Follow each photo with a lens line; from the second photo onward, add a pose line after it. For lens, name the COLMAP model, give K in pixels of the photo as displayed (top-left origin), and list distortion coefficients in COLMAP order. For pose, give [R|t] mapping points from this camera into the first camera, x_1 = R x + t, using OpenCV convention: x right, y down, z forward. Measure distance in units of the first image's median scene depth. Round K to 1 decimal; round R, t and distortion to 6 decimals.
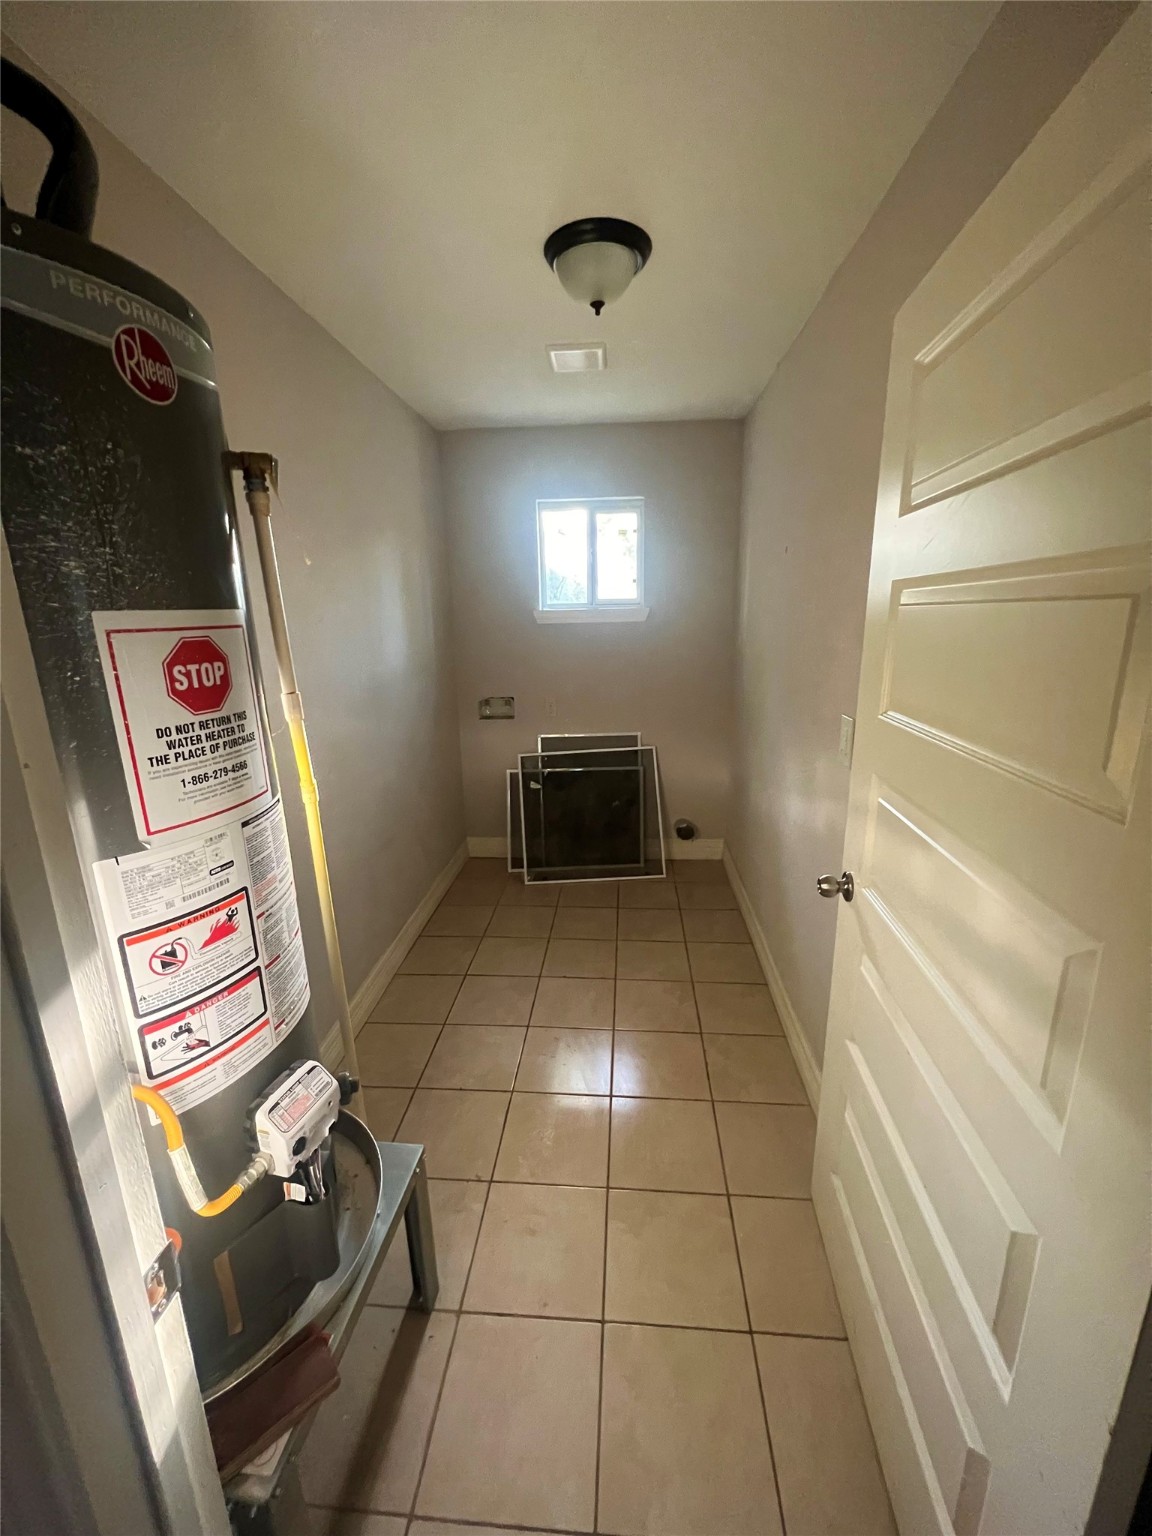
lens RADIAL K [[611.7, 0, 582.6], [0, 611.7, 765.4], [0, 0, 1]] dist [0.001114, -0.000636]
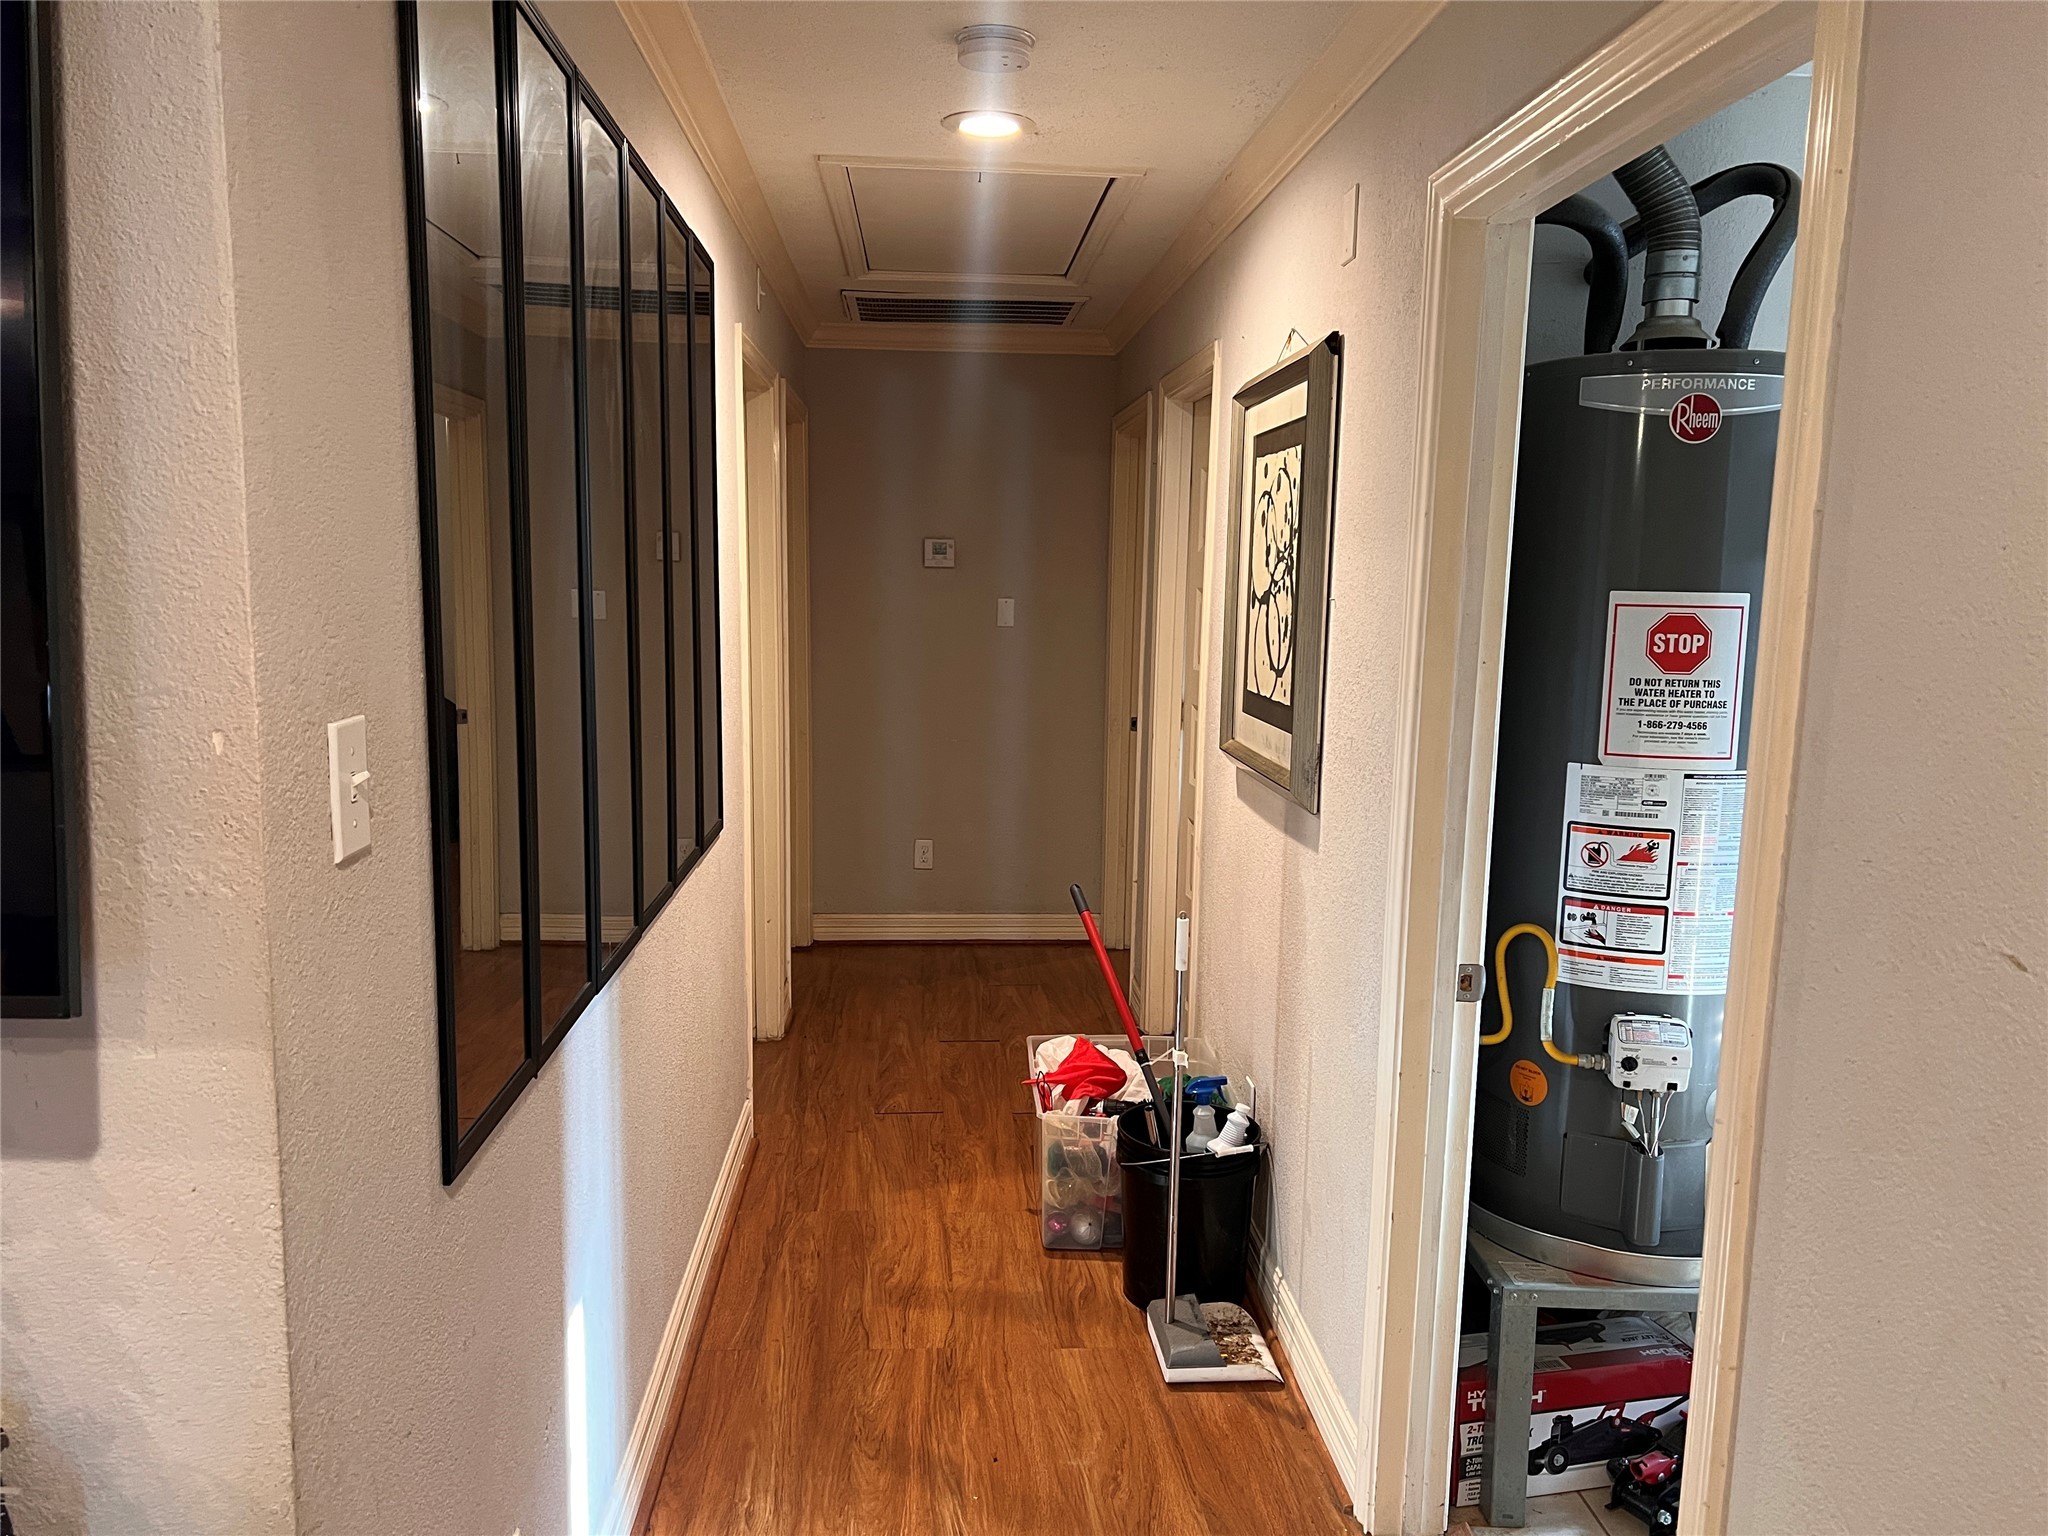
lens RADIAL K [[1534.9, 0, 1025.4], [0, 1534.9, 769.2], [0, 0, 1]] dist [0.010170, 0.000443]
pose [[0.133667, 0.146676, -0.980112, 2.279975], [-0.267244, 0.957684, 0.106873, 0.116986], [0.954313, 0.247643, 0.167209, -0.719008]]
